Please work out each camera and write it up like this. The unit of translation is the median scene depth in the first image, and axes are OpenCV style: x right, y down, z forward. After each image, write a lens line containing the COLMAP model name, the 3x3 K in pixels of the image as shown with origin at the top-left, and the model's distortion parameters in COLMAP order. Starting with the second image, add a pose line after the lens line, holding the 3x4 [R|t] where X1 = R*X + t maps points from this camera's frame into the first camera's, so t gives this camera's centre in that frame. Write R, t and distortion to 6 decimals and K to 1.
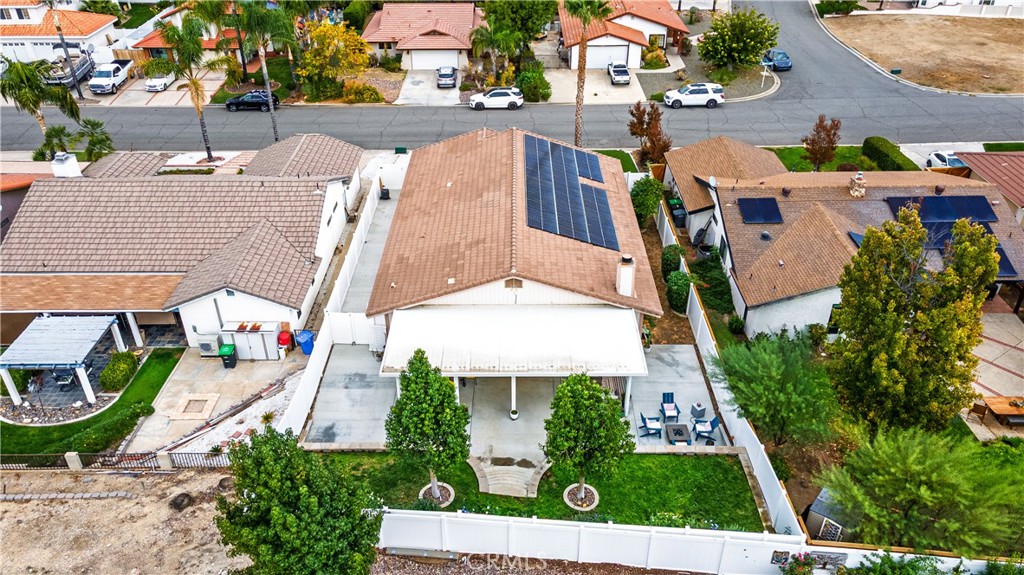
lens RADIAL K [[736.1, 0, 505.1], [0, 736.1, 287.4], [0, 0, 1]] dist [0.021365, 0.037649]
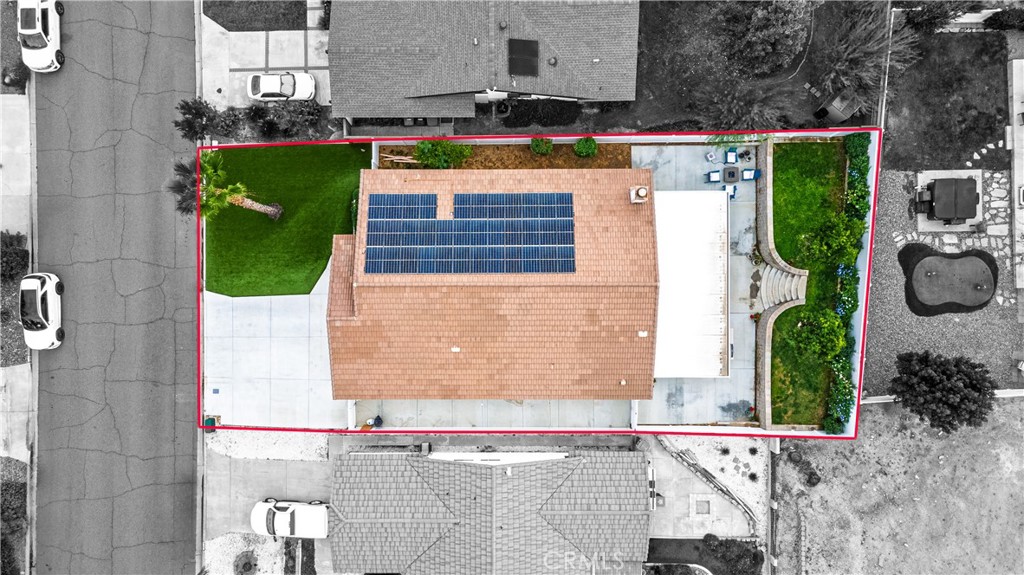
lens RADIAL K [[736.1, 0, 505.1], [0, 736.1, 287.4], [0, 0, 1]] dist [0.021365, 0.037649]
pose [[-0.014905, -0.999889, 0.000898, 0.004425], [0.568407, -0.007735, 0.822711, -0.600603], [-0.822612, 0.012773, 0.568459, 0.245486]]
